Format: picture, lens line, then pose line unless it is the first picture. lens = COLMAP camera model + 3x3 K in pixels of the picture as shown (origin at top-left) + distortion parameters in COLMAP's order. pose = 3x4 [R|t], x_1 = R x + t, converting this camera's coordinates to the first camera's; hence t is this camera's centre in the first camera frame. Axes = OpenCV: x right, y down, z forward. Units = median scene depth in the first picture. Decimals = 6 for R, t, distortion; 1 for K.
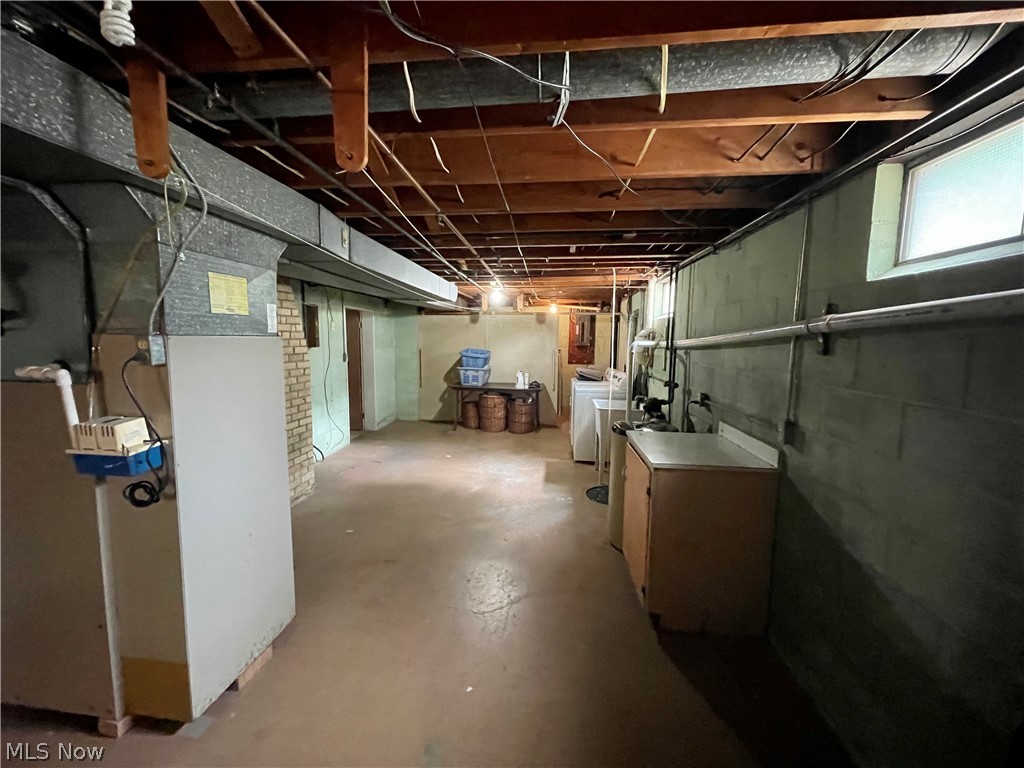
lens RADIAL K [[413.4, 0, 510.6], [0, 413.4, 384.7], [0, 0, 1]] dist [-0.010513, 0.000928]
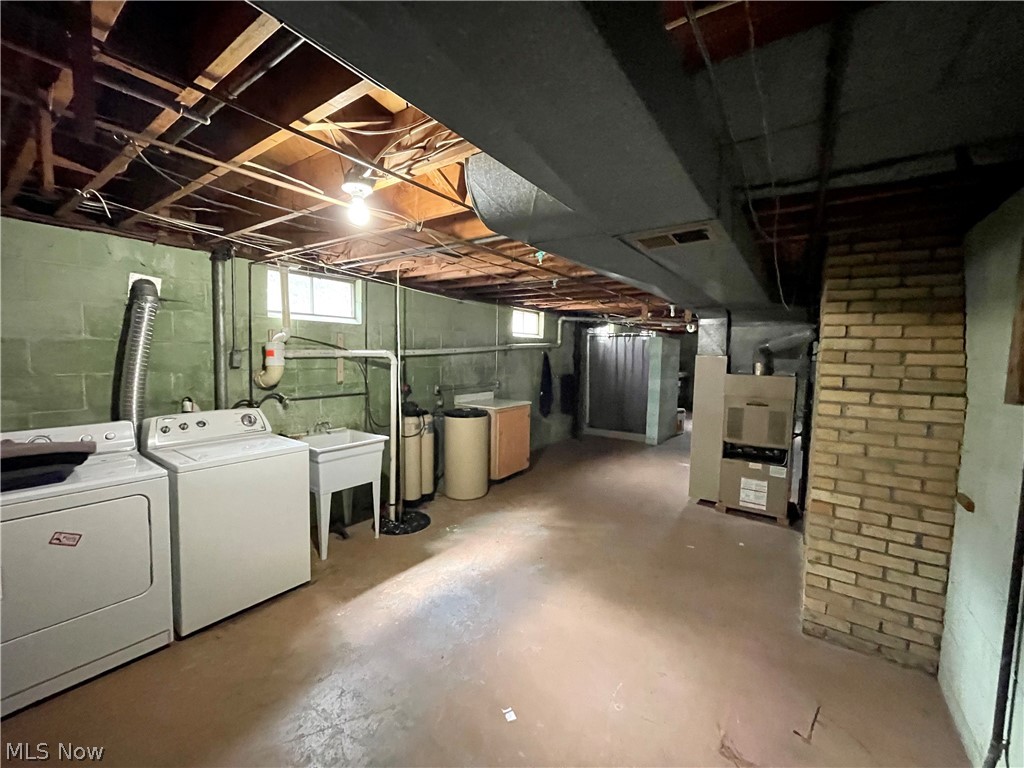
lens RADIAL K [[413.4, 0, 509.0], [0, 413.4, 375.6], [0, 0, 1]] dist [-0.010513, 0.000928]
pose [[-0.871493, -0.053223, 0.487511, -0.415552], [0.028129, 0.987032, 0.158043, -0.200439], [-0.489601, 0.151447, -0.858694, 1.776236]]
